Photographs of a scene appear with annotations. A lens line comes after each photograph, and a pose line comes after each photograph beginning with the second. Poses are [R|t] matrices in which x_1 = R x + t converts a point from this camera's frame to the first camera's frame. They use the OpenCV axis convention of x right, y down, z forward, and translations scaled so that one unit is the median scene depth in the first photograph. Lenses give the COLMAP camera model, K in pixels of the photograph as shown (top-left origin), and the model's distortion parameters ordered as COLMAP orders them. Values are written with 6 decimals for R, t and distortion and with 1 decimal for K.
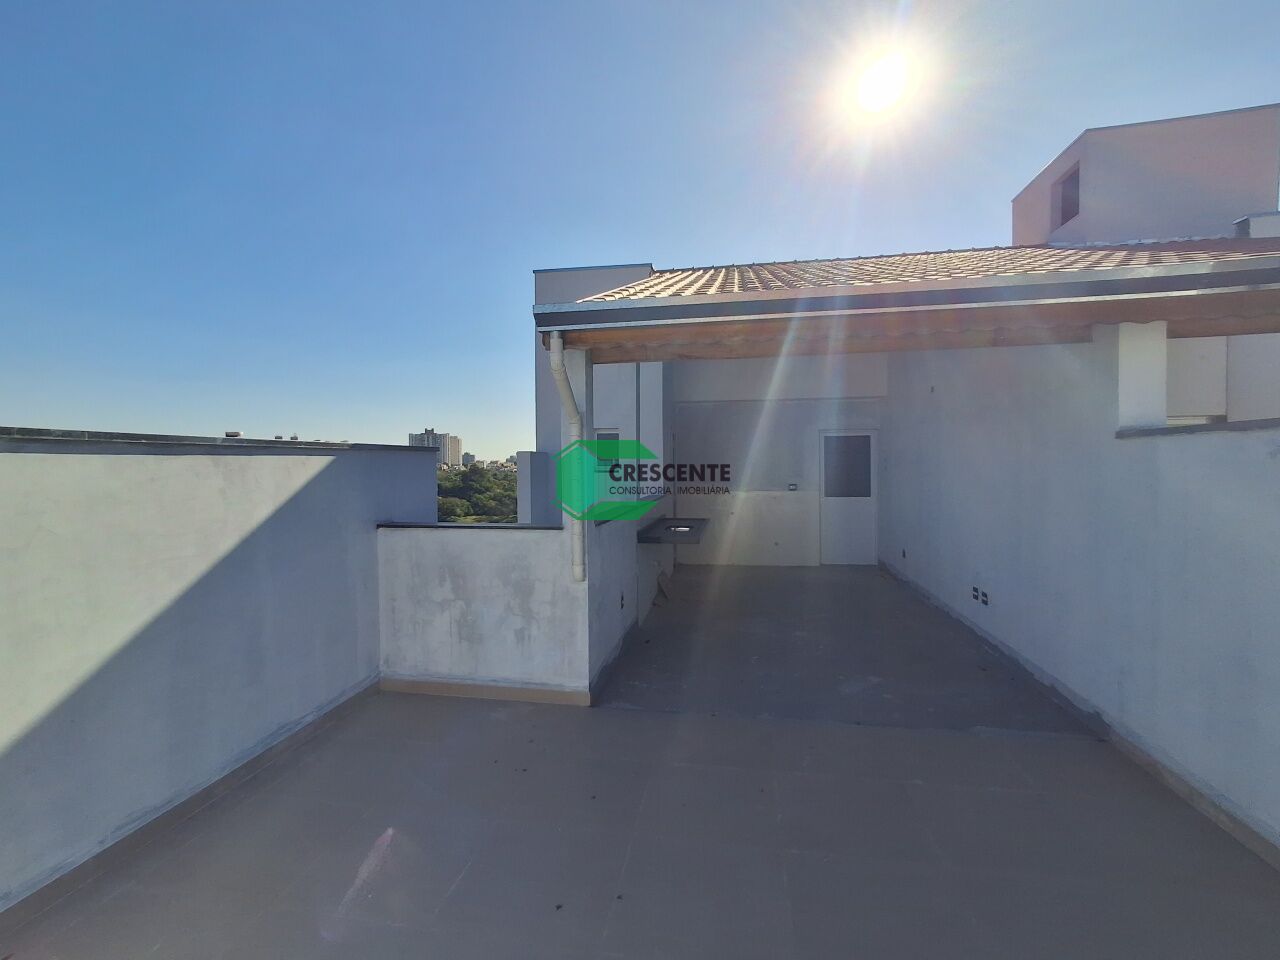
lens RADIAL K [[590.4, 0, 634.2], [0, 590.4, 468.7], [0, 0, 1]] dist [0.003411, 0.000296]
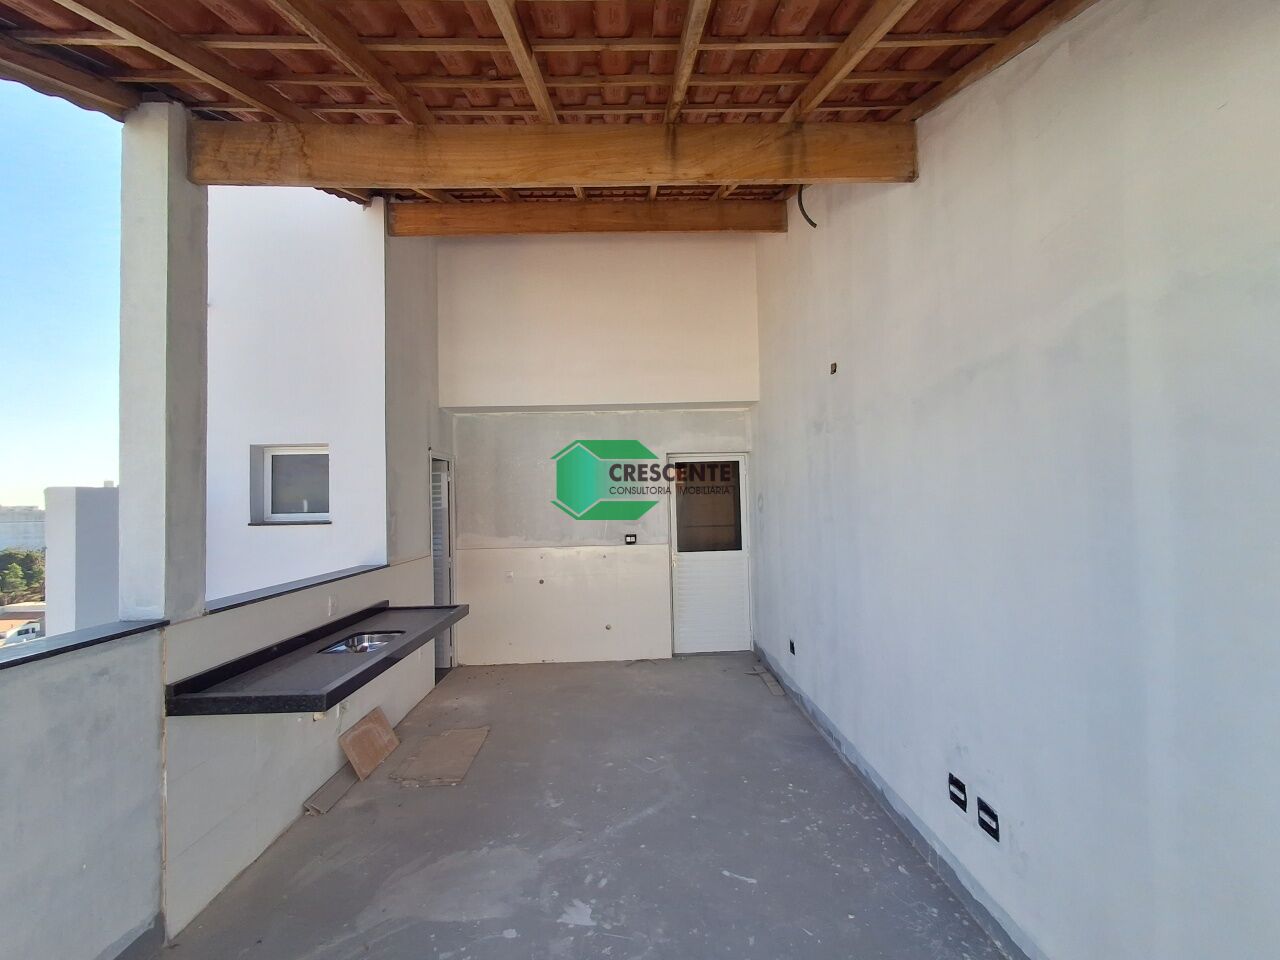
lens RADIAL K [[590.4, 0, 643.8], [0, 590.4, 483.8], [0, 0, 1]] dist [0.003411, 0.000296]
pose [[0.978939, -0.009050, 0.203953, 0.161727], [0.018233, 0.998900, -0.043193, -0.002427], [-0.203338, 0.046002, 0.978027, 0.375628]]
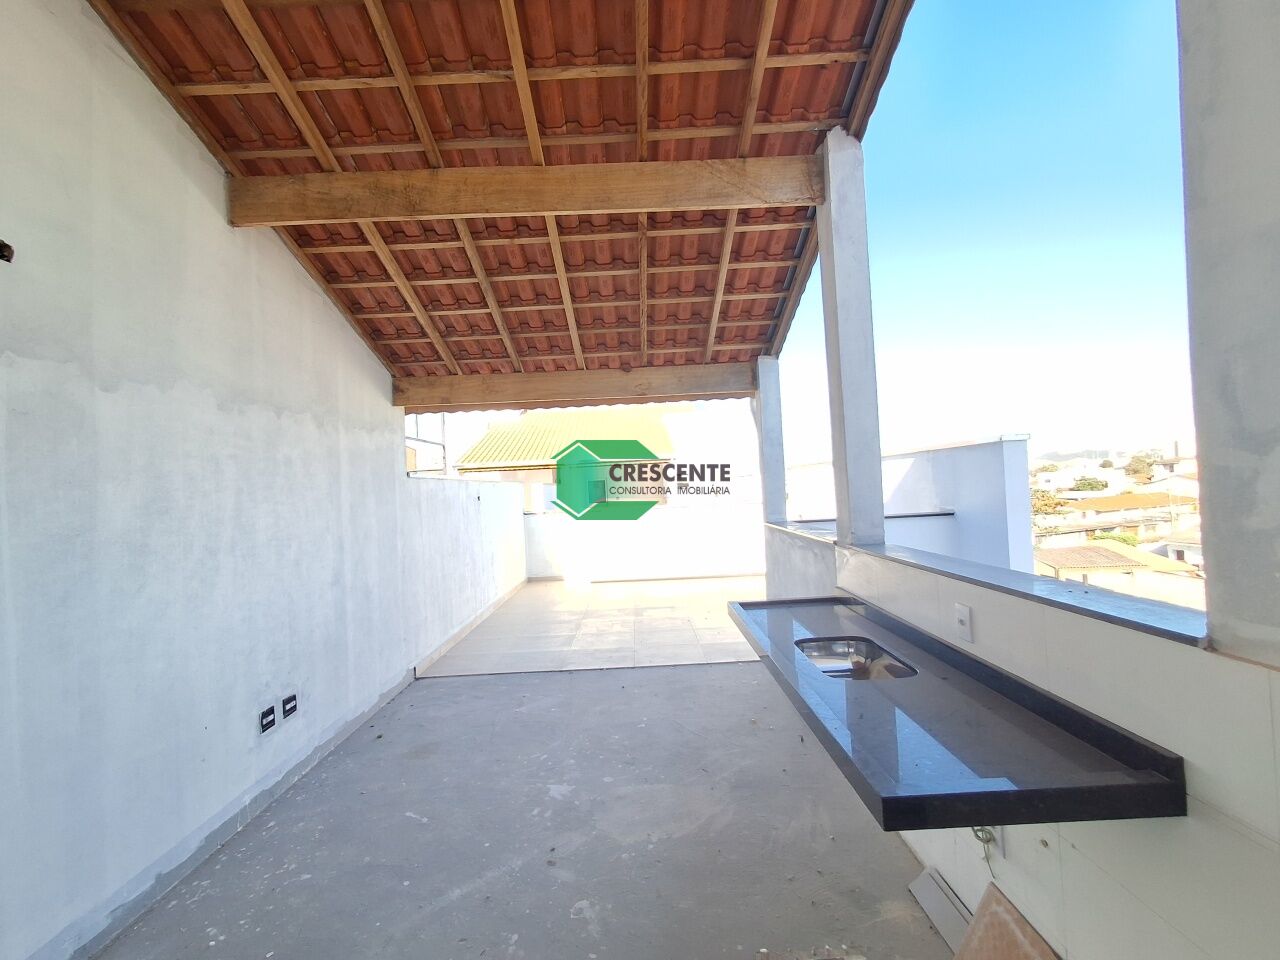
lens RADIAL K [[590.4, 0, 640.8], [0, 590.4, 479.9], [0, 0, 1]] dist [0.003411, 0.000296]
pose [[-0.980344, 0.055481, -0.189335, 0.195553], [0.057212, 0.998355, -0.003683, -0.001227], [0.188820, -0.014443, -0.981906, 1.032800]]
